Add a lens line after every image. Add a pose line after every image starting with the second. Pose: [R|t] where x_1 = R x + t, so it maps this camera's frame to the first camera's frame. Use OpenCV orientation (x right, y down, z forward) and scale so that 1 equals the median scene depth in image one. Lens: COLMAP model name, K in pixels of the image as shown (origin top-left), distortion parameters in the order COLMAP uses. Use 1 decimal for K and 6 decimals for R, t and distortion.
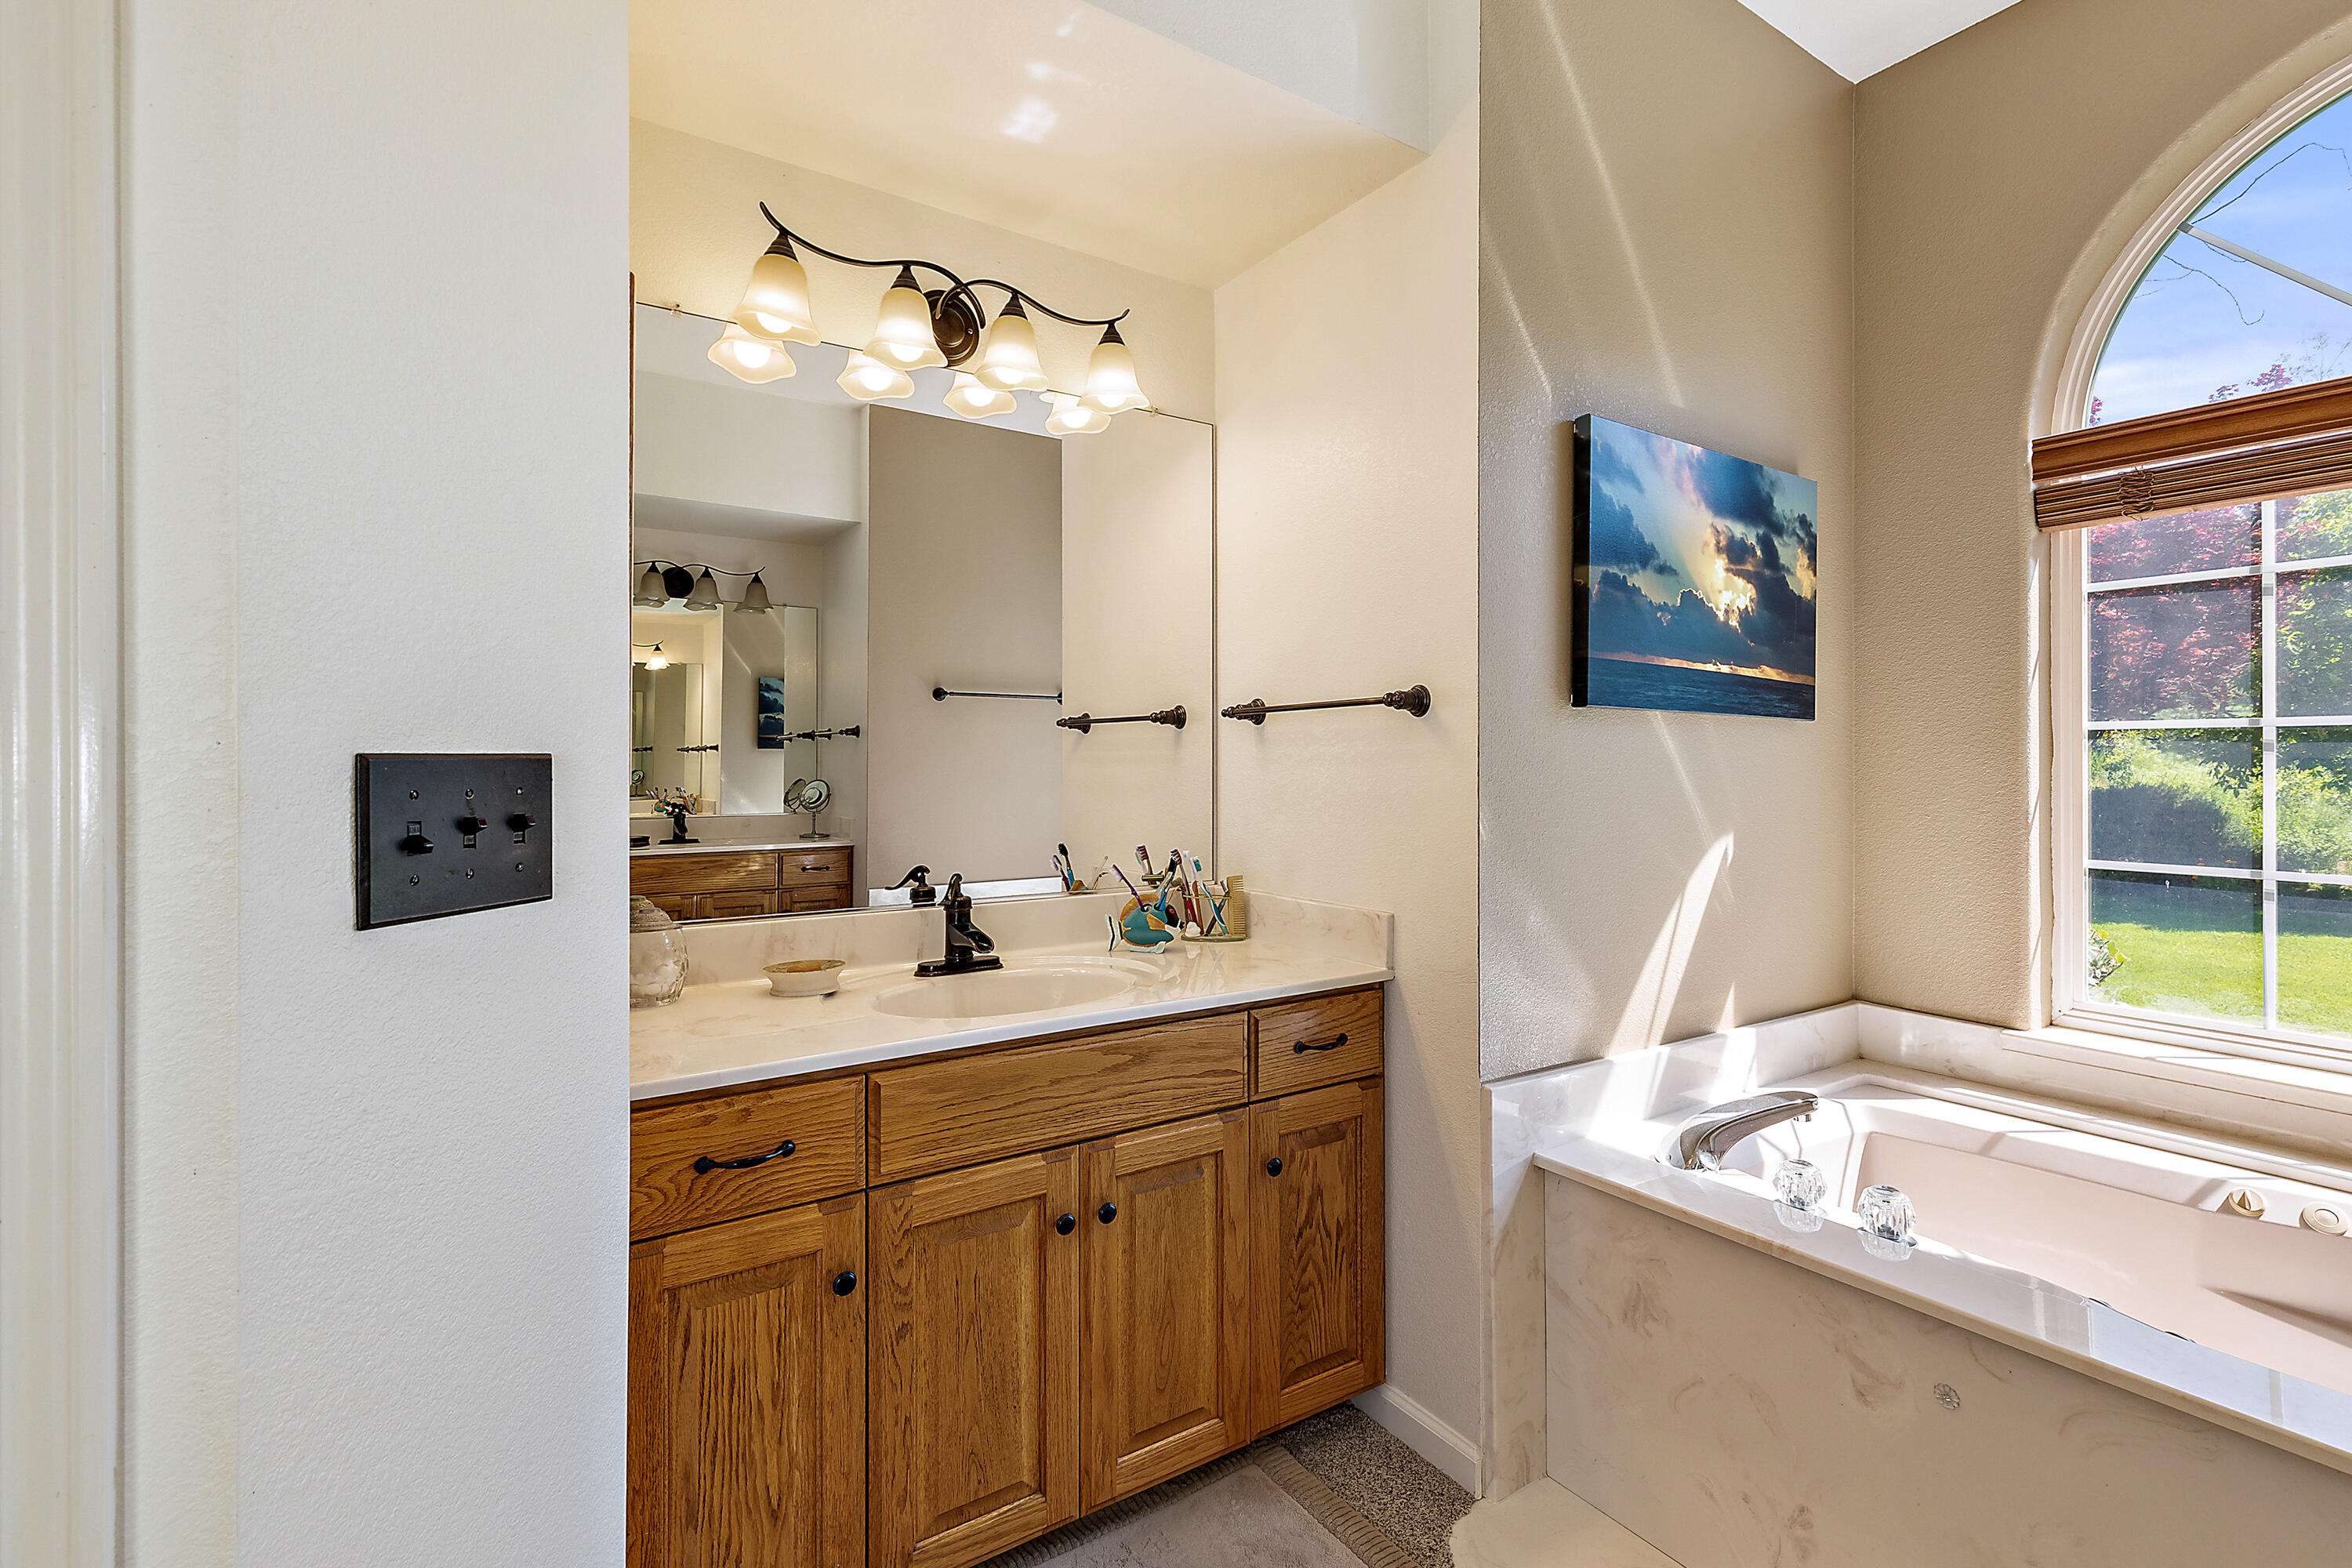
lens RADIAL K [[1072.0, 0, 1186.8], [0, 1072.0, 755.5], [0, 0, 1]] dist [0.004477, 0.000356]
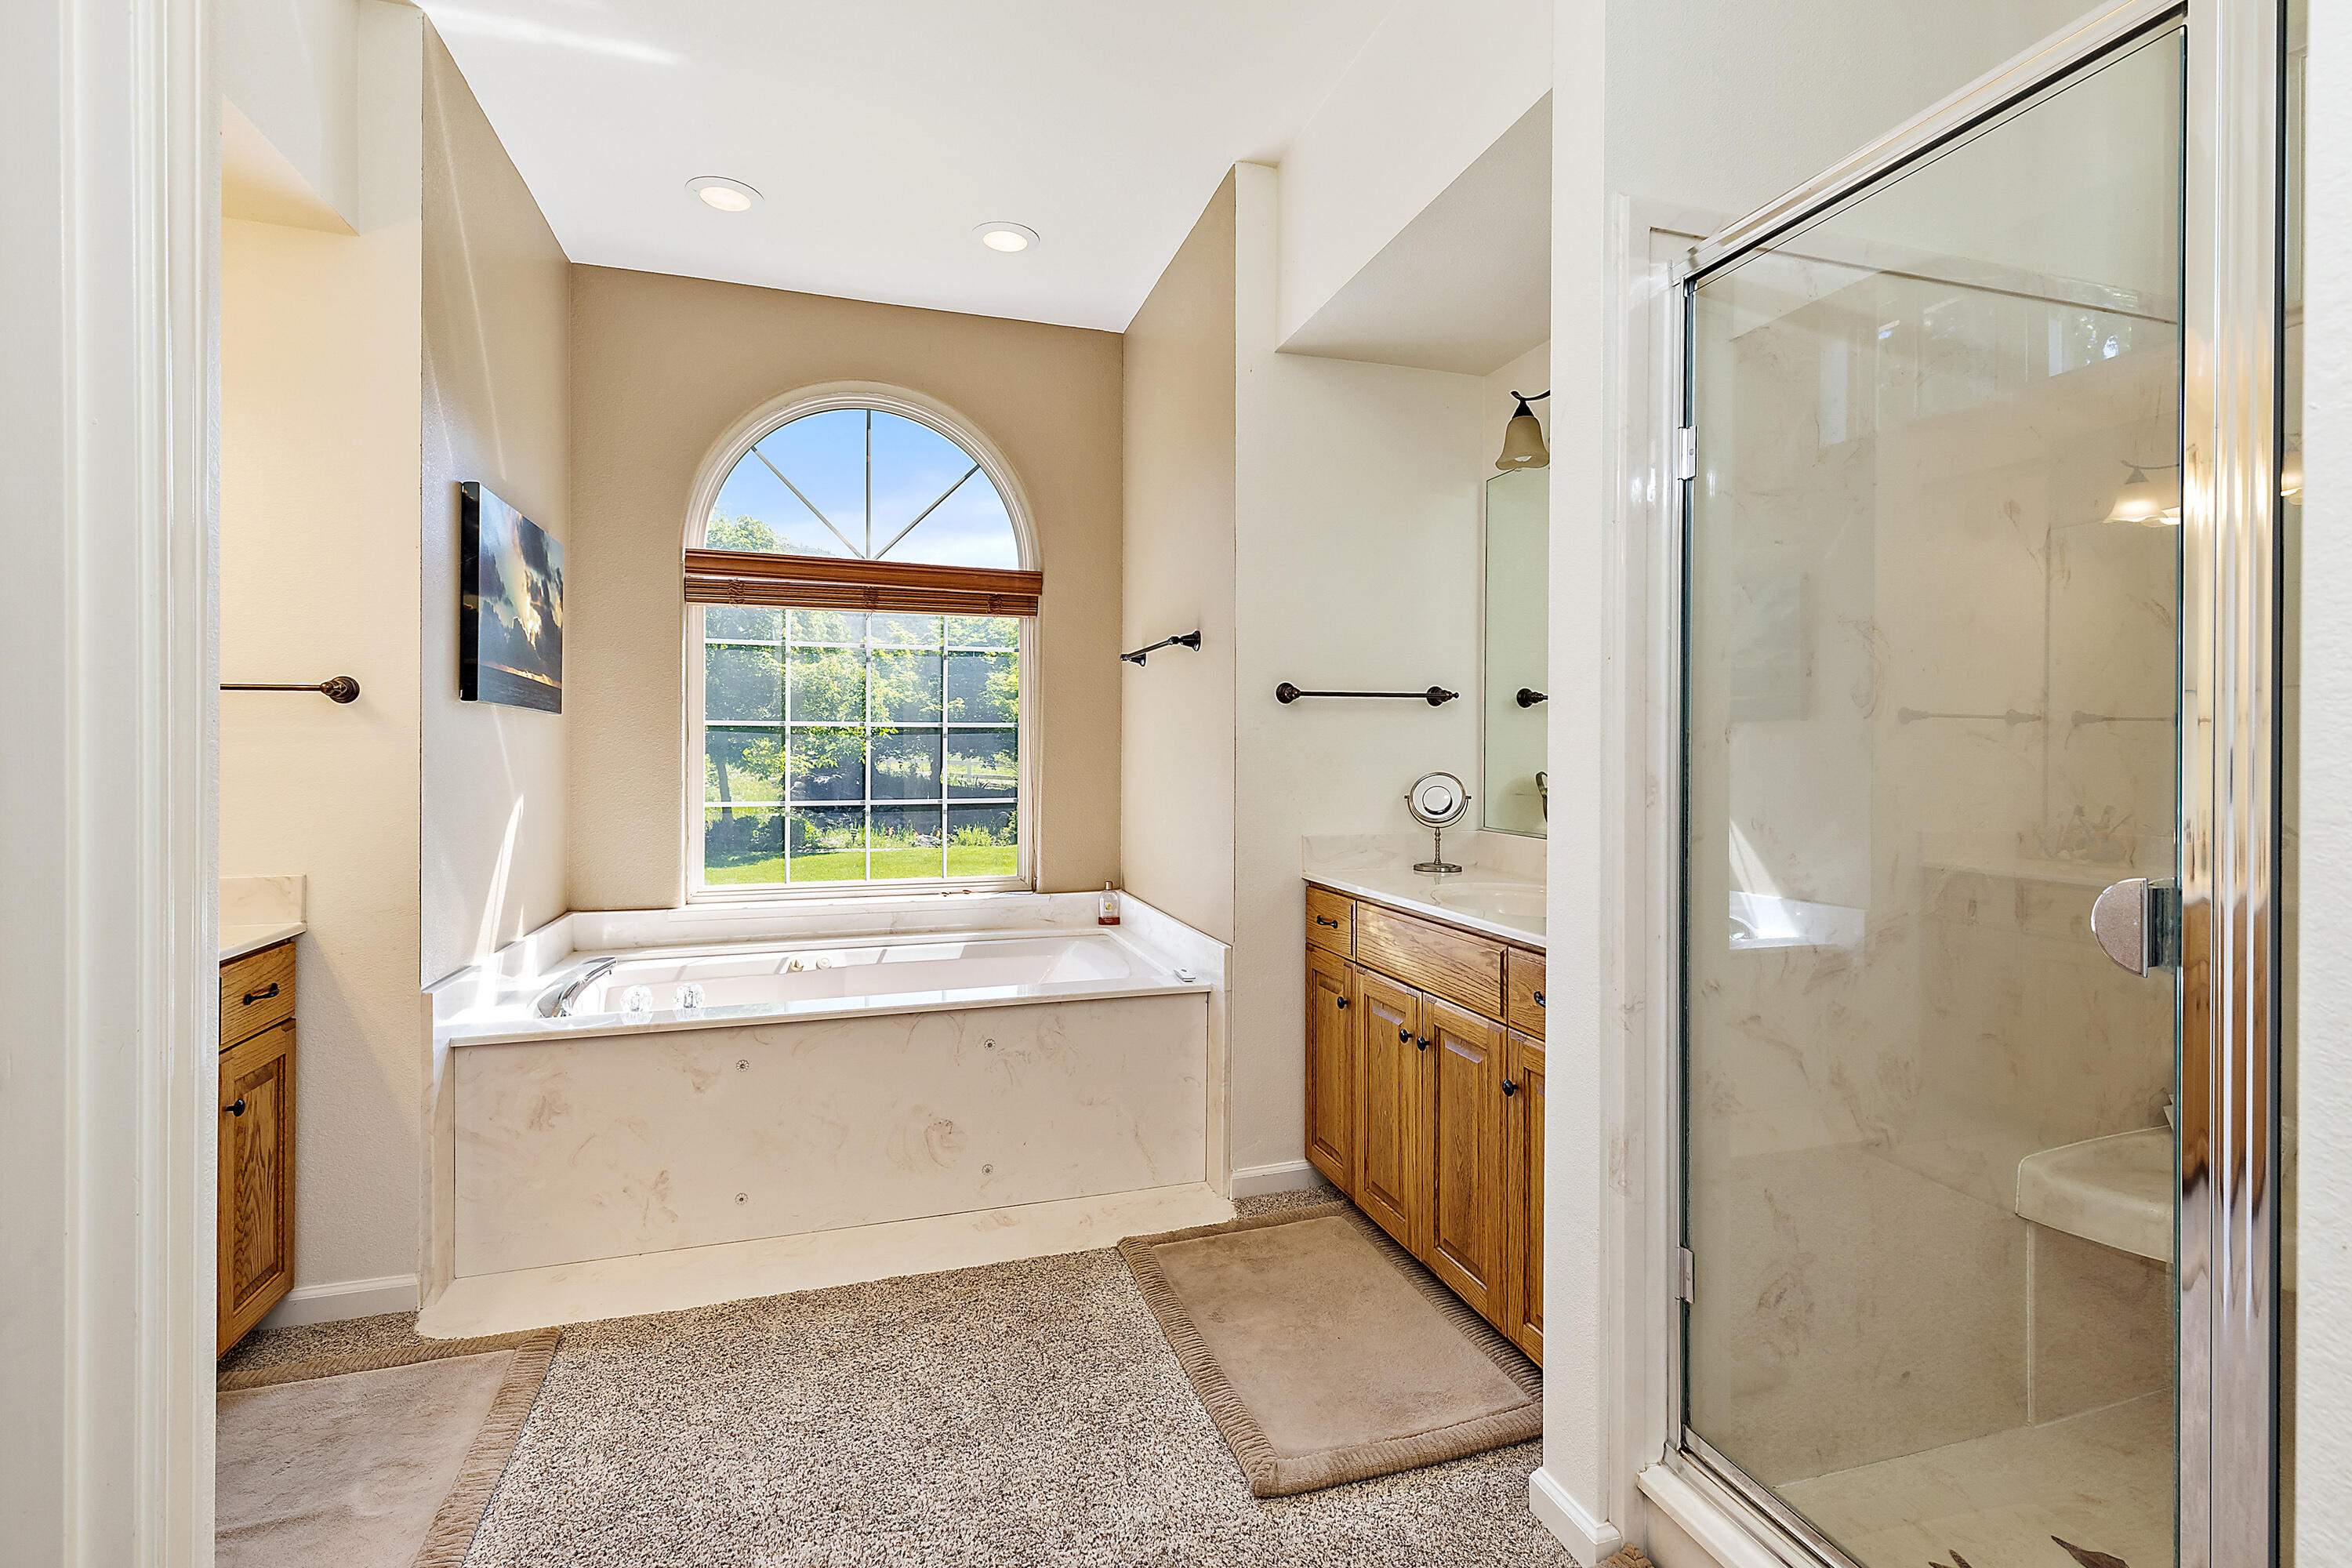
lens RADIAL K [[1072.0, 0, 1186.8], [0, 1072.0, 755.5], [0, 0, 1]] dist [0.004477, 0.000356]
pose [[0.278191, -0.005033, 0.960513, -0.646200], [-0.009588, 0.999922, 0.008017, 0.003080], [-0.960478, -0.011440, 0.278121, -0.218433]]
